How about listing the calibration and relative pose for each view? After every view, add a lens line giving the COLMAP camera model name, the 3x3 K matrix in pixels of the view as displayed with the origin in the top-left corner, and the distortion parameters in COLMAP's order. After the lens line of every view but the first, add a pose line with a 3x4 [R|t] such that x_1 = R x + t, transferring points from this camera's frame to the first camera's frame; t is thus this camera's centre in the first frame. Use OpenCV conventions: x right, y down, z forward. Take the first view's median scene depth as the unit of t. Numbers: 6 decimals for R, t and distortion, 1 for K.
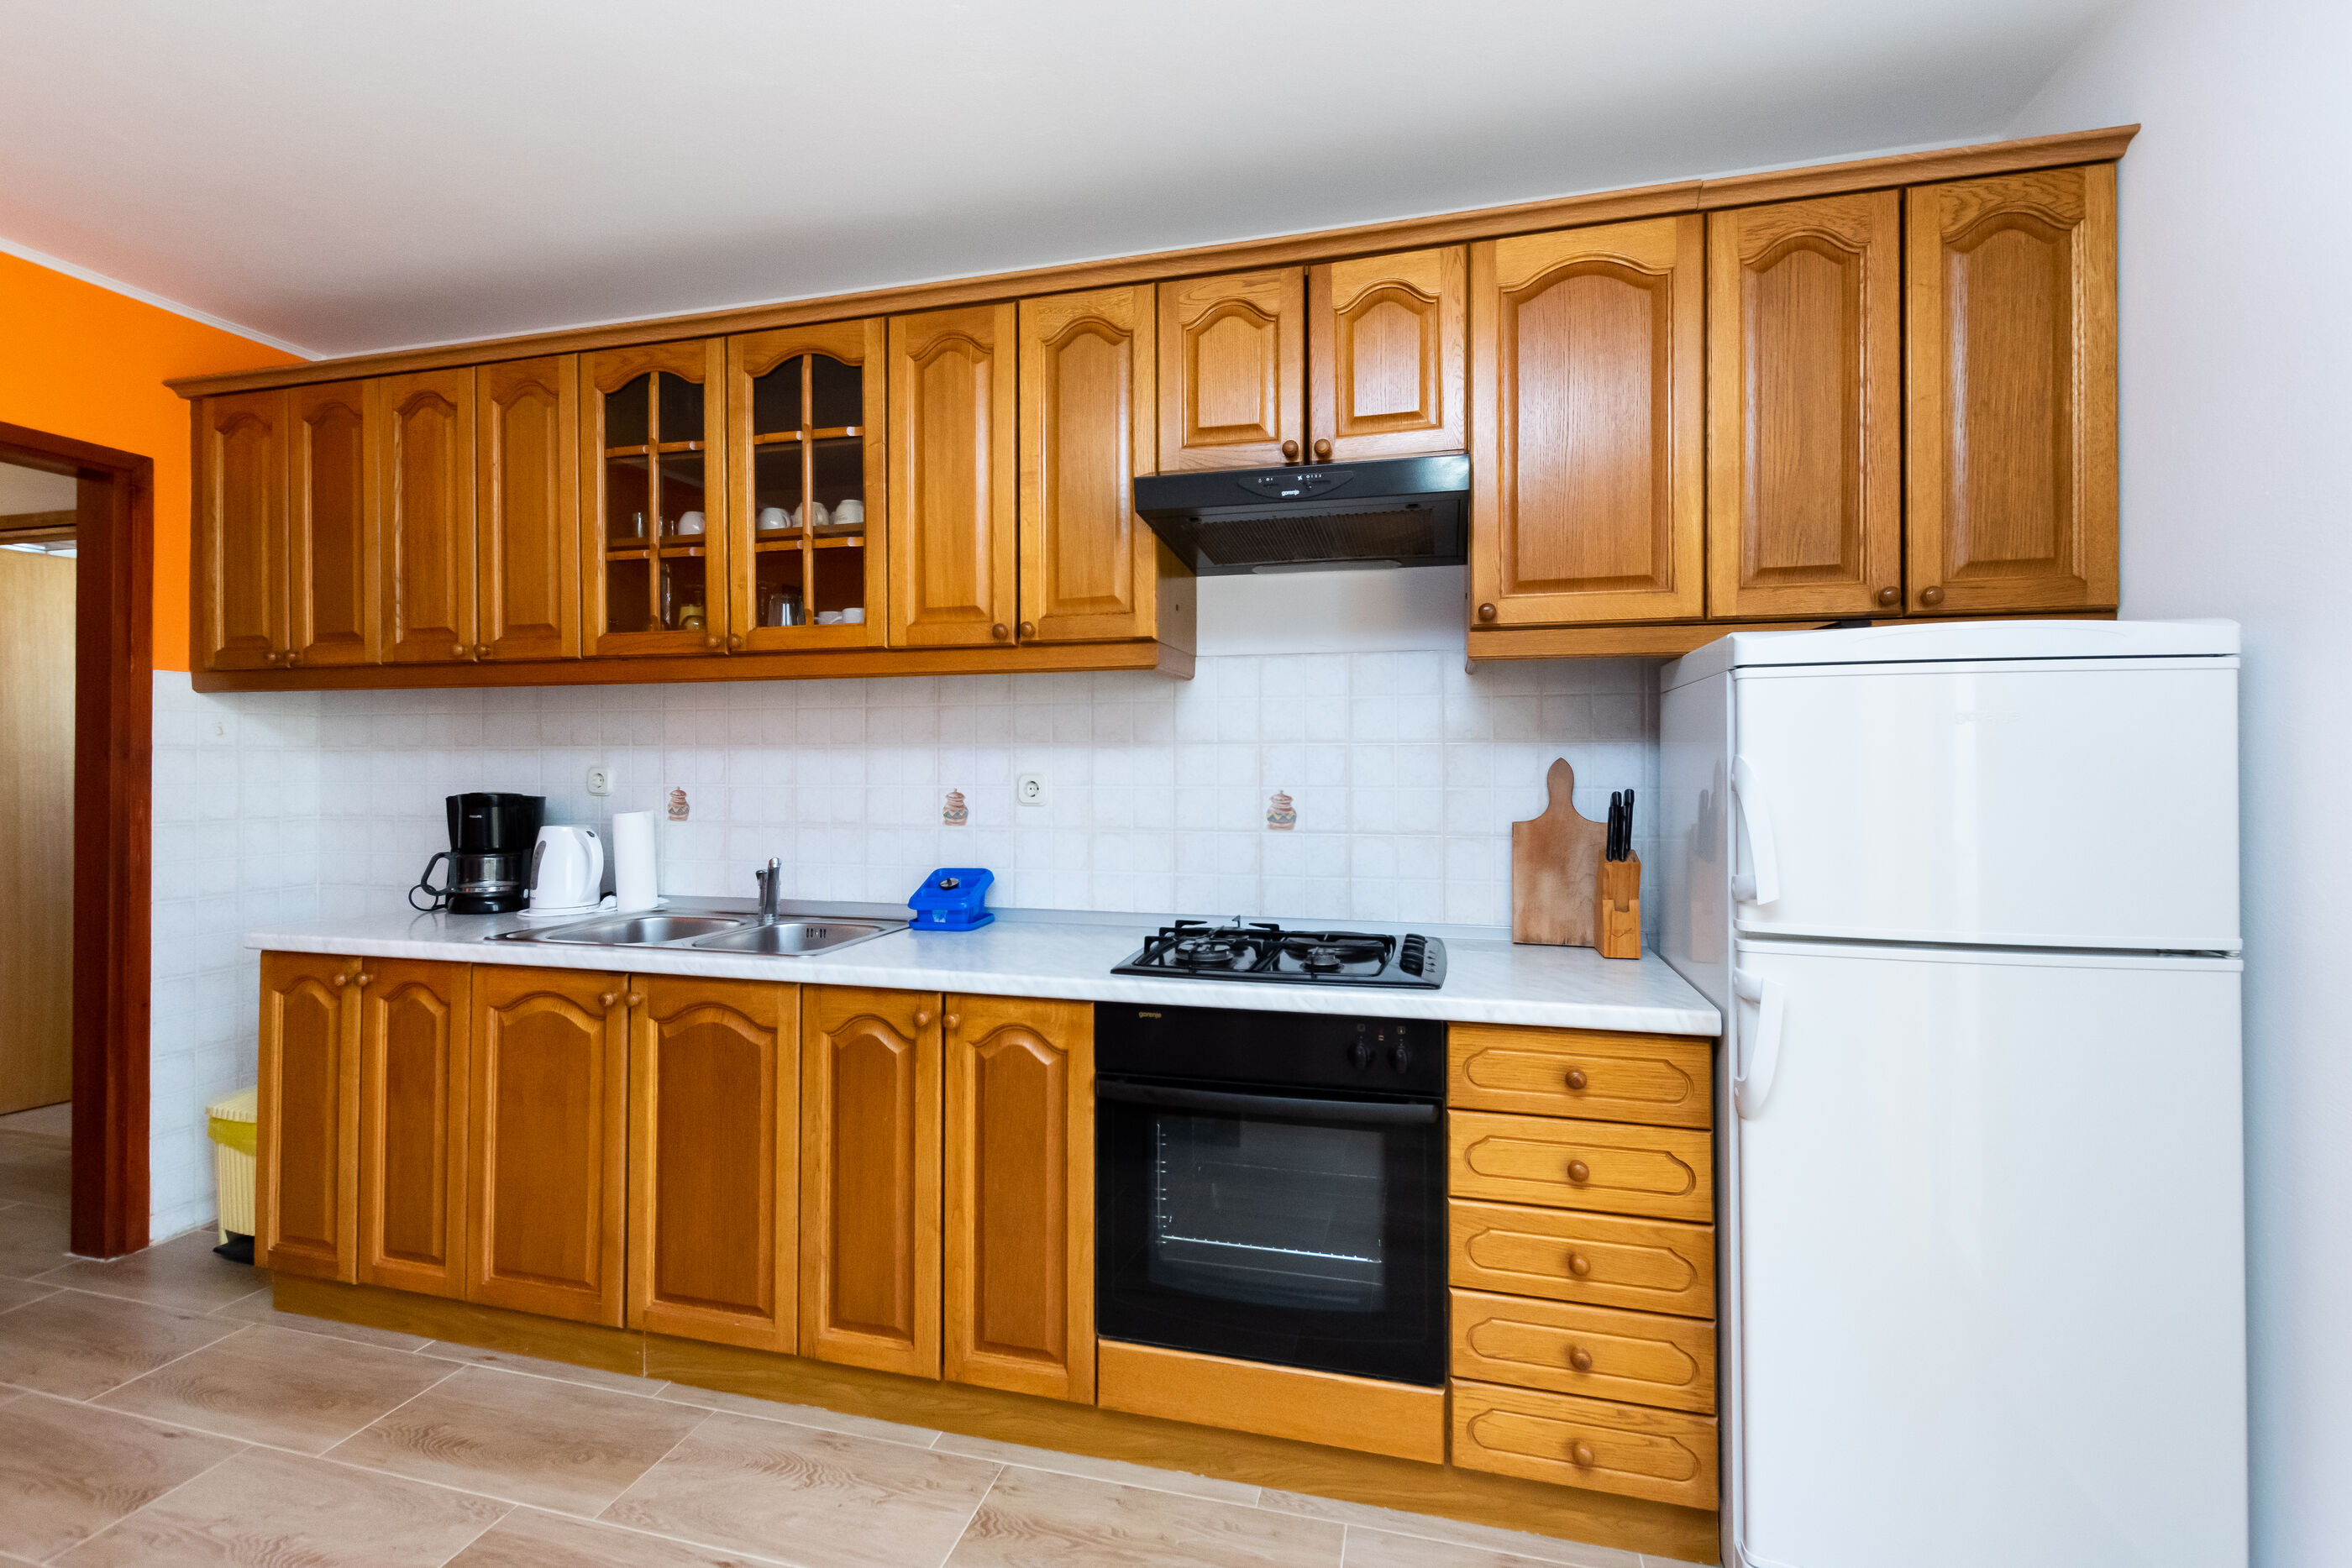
lens RADIAL K [[1028.9, 0, 1183.3], [0, 1028.9, 753.9], [0, 0, 1]] dist [0.001849, -0.000309]
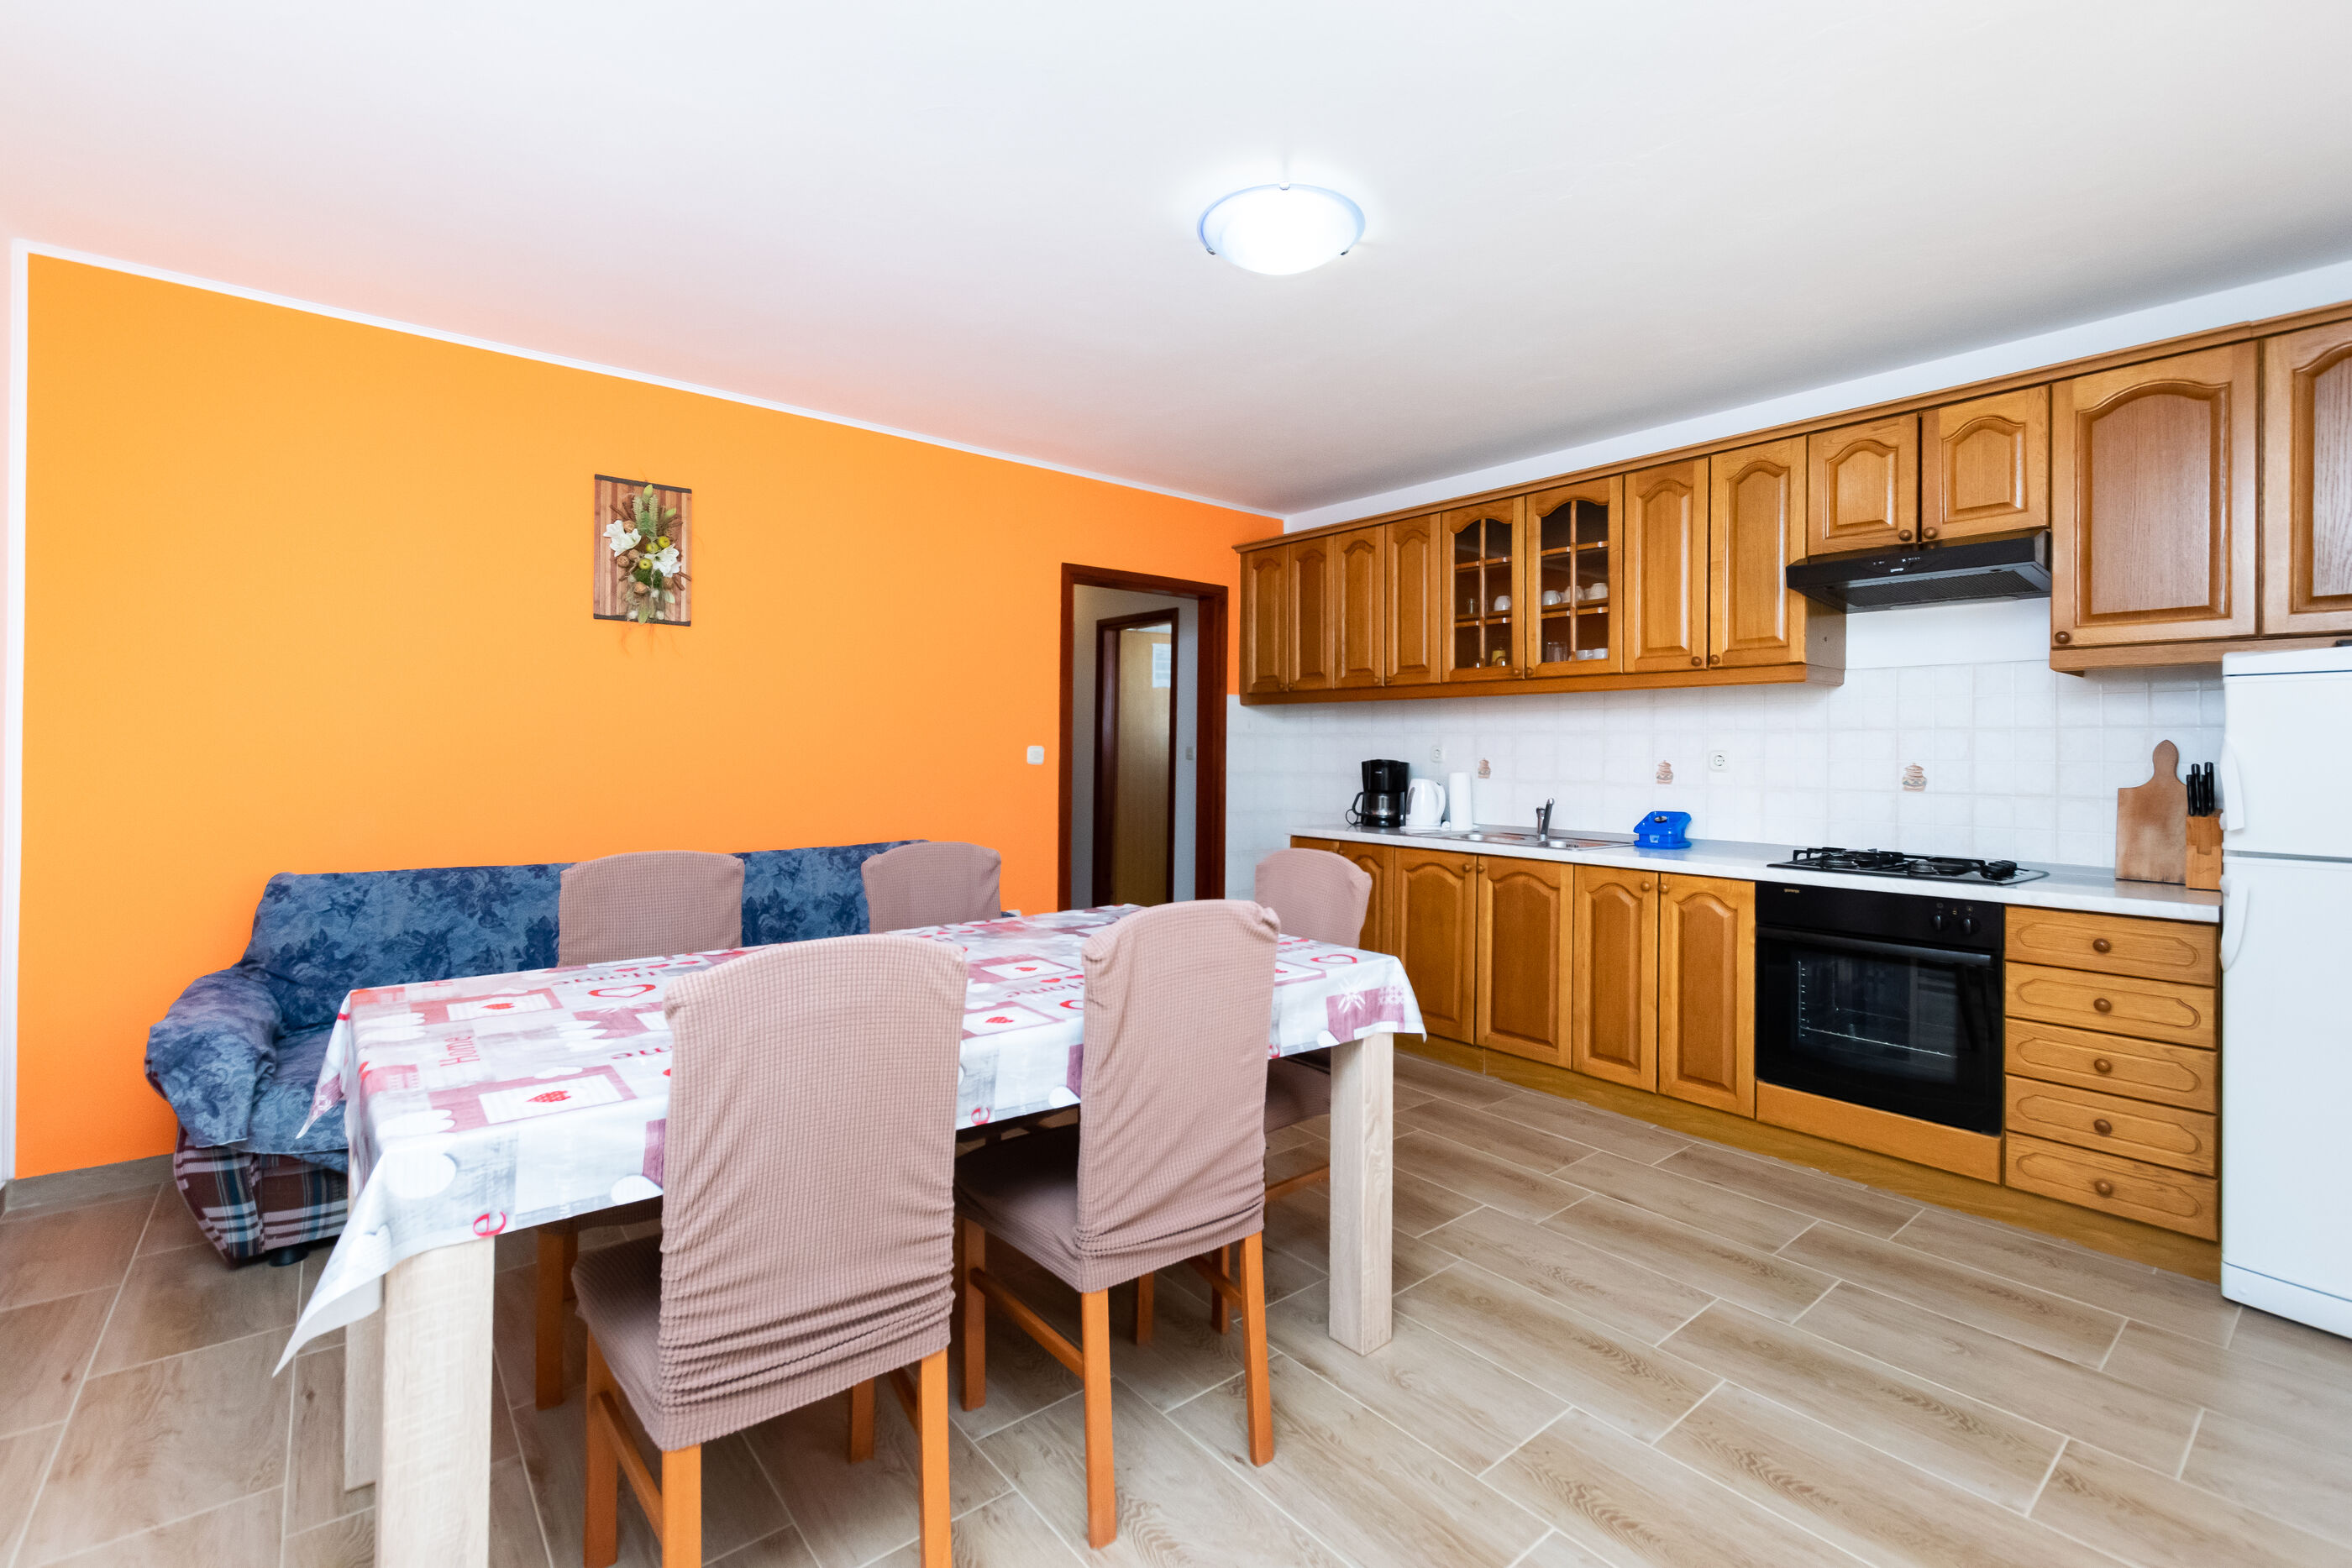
lens RADIAL K [[1045.4, 0, 1199.3], [0, 1045.4, 741.4], [0, 0, 1]] dist [0.004463, -0.000210]
pose [[0.810020, 0.003711, -0.586390, 0.156592], [-0.008379, 0.999951, -0.005245, 0.023244], [0.586342, 0.009162, 0.810012, -0.803307]]
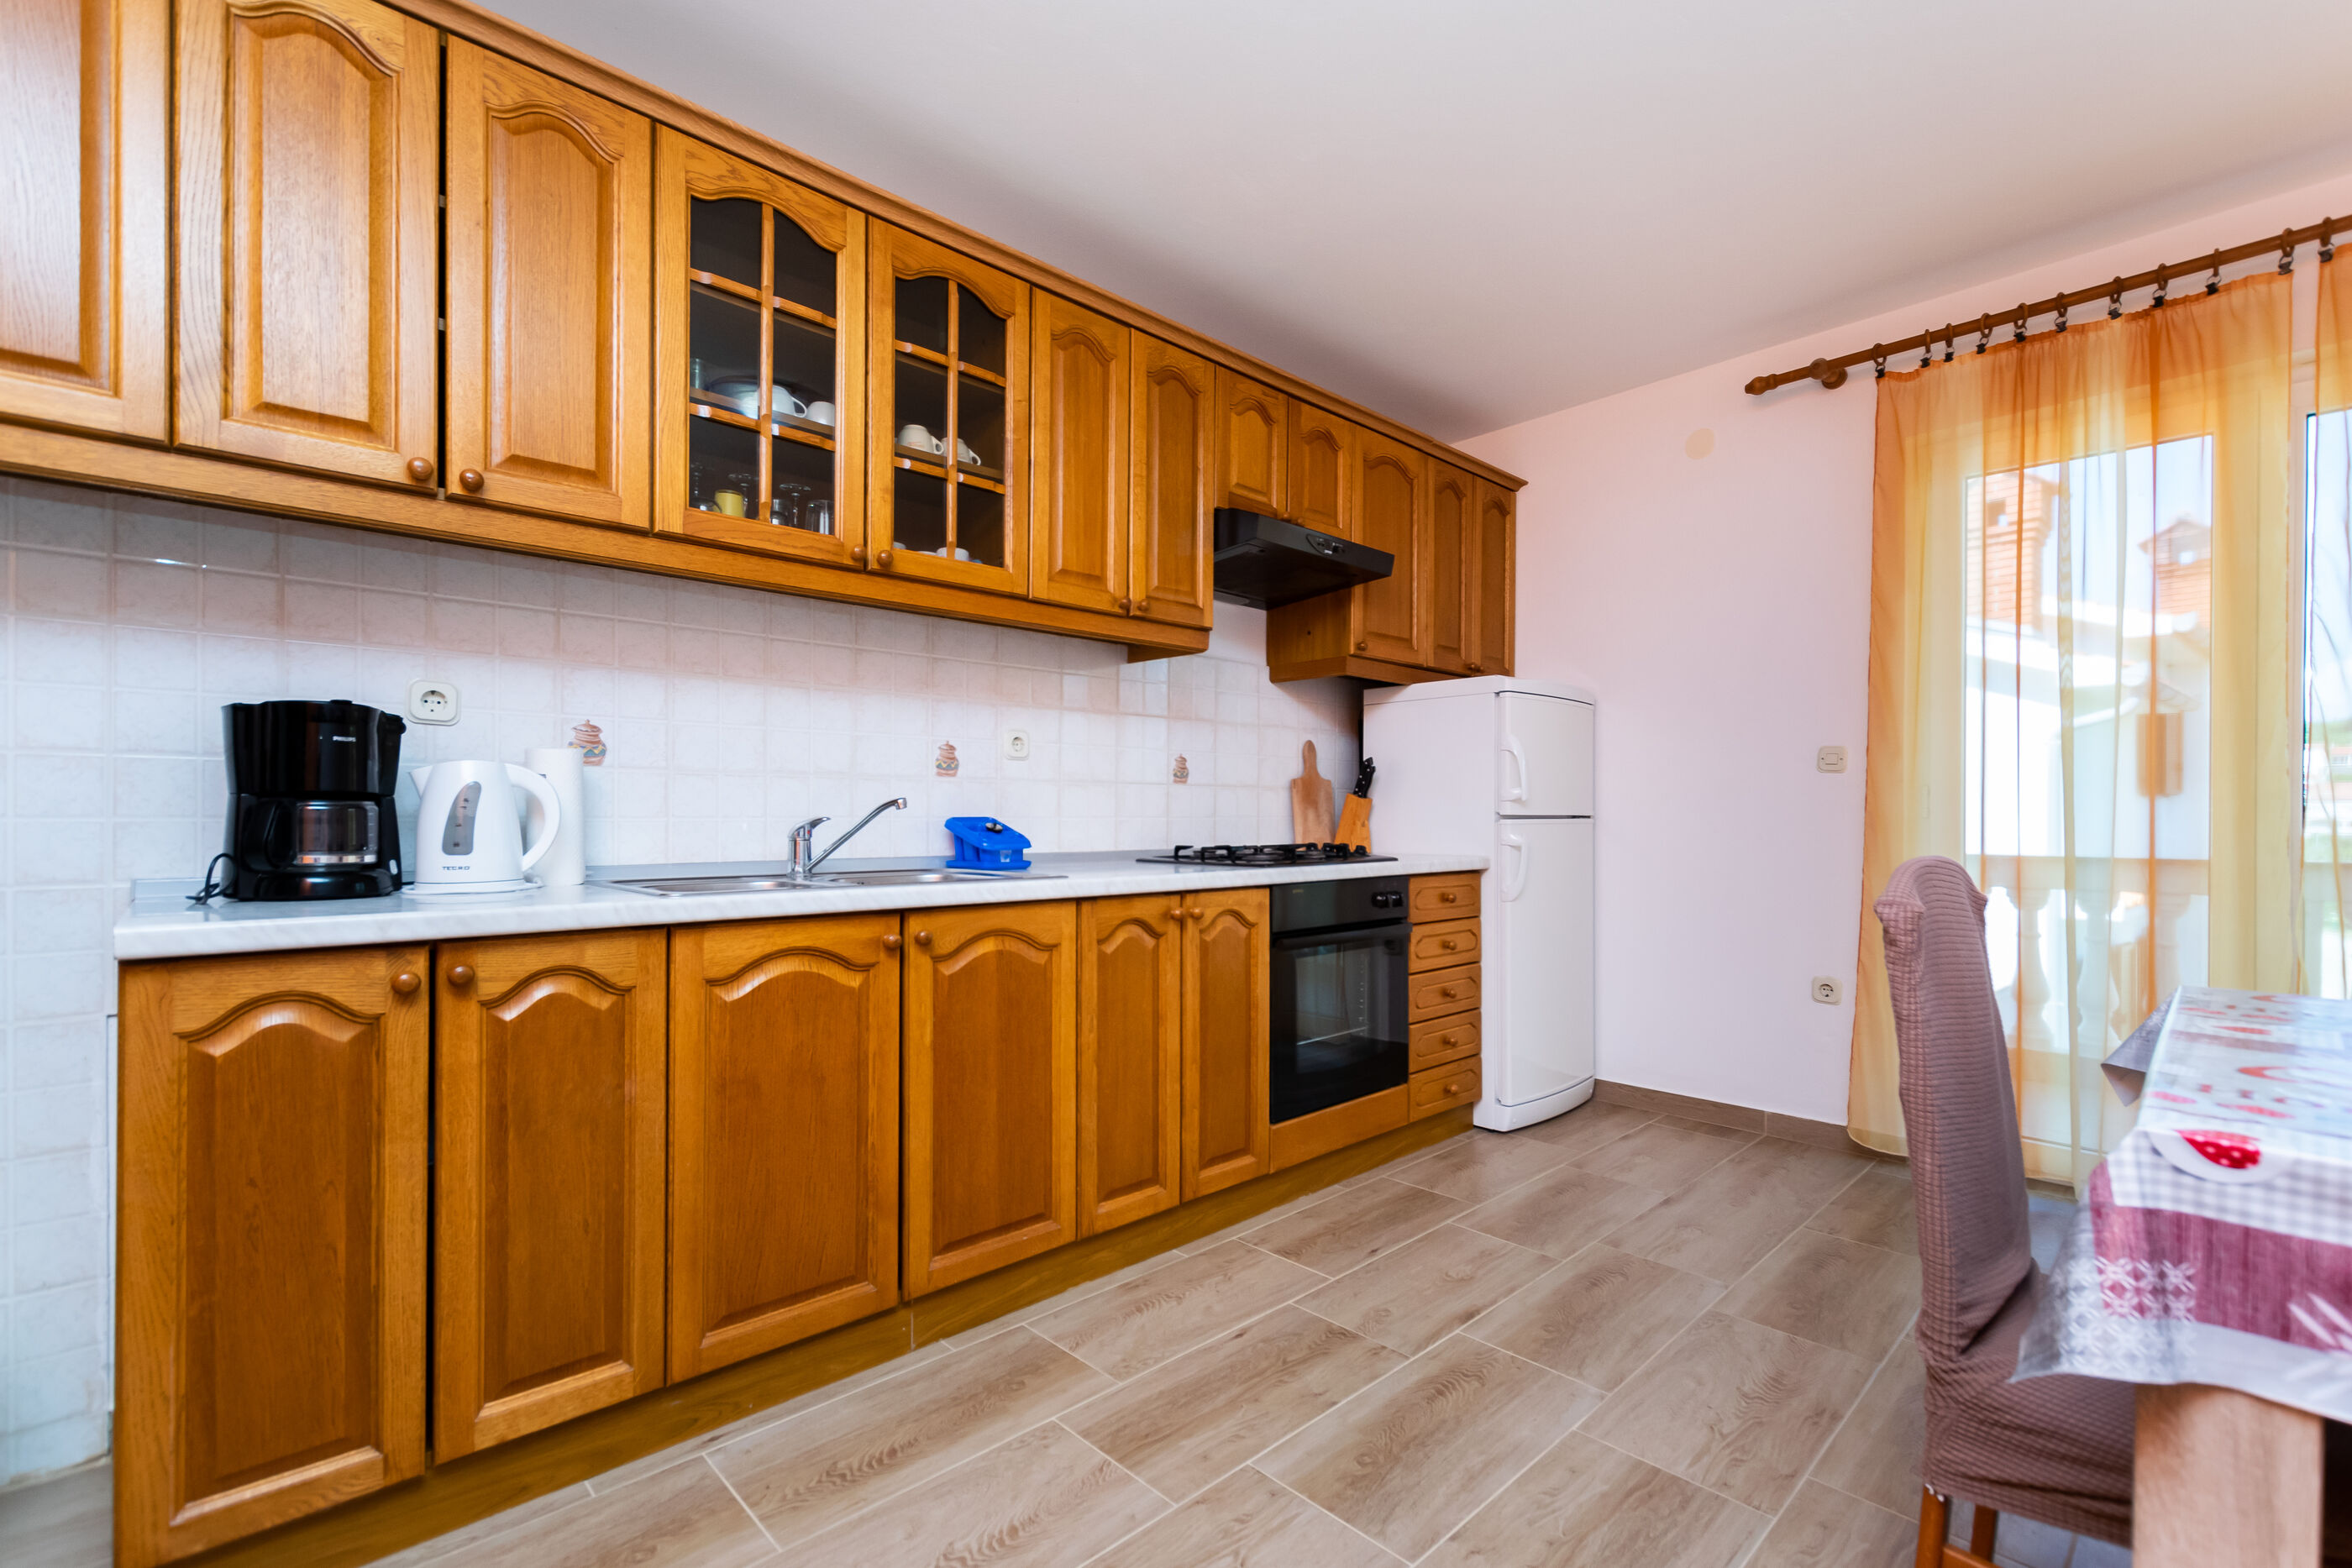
lens RADIAL K [[1025.8, 0, 1167.2], [0, 1025.8, 821.1], [0, 0, 1]] dist [0.002574, -0.000500]
pose [[0.537255, -0.002944, 0.843415, -1.146929], [-0.008781, 0.999920, 0.009084, 0.121391], [-0.843374, -0.012287, 0.537186, 0.318095]]
